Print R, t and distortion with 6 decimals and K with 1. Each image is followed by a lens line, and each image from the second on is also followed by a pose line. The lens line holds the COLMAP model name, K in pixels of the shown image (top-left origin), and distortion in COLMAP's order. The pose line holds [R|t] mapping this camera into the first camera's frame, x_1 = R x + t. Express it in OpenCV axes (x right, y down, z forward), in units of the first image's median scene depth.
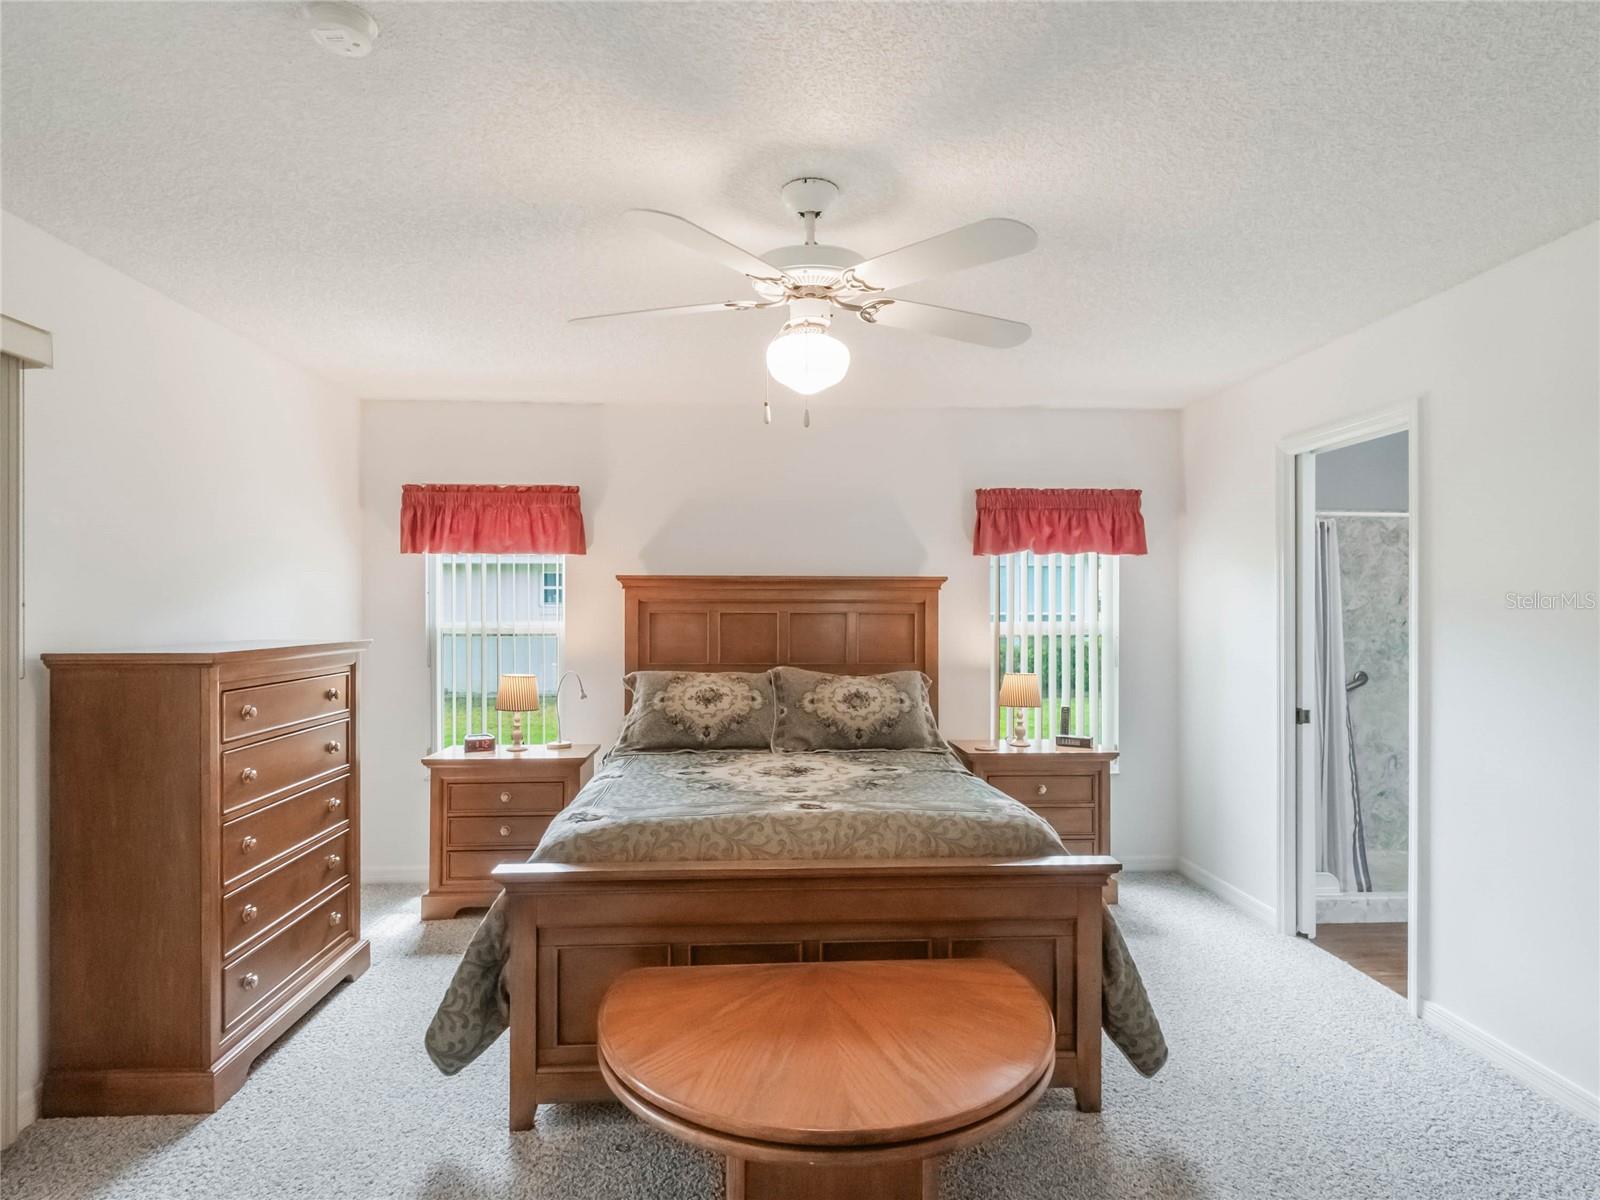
lens RADIAL K [[893.4, 0, 800.0], [0, 893.4, 605.5], [0, 0, 1]] dist [-0.002472, -0.001821]
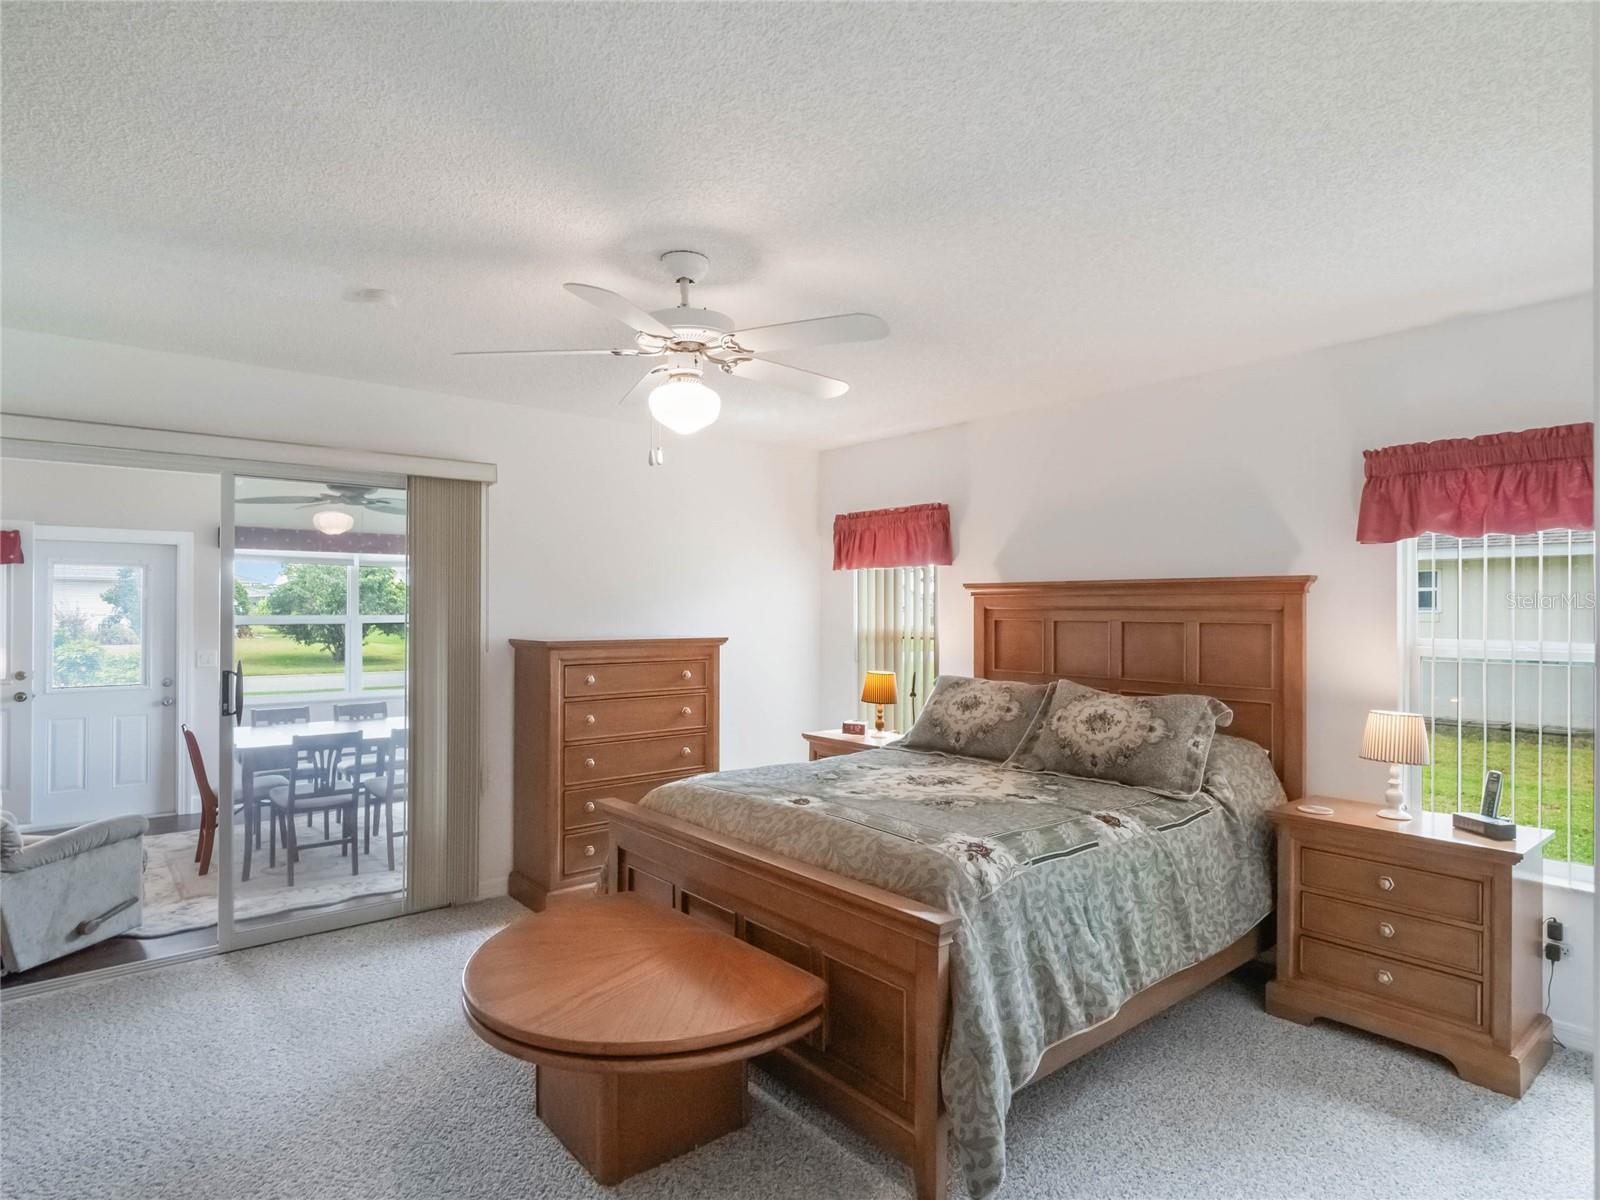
lens RADIAL K [[893.4, 0, 800.0], [0, 893.4, 605.5], [0, 0, 1]] dist [-0.002472, -0.001821]
pose [[0.585716, -0.002937, -0.810511, 0.542097], [-0.000607, 0.999992, -0.004062, -0.003935], [0.810516, 0.002871, 0.585709, 0.227762]]
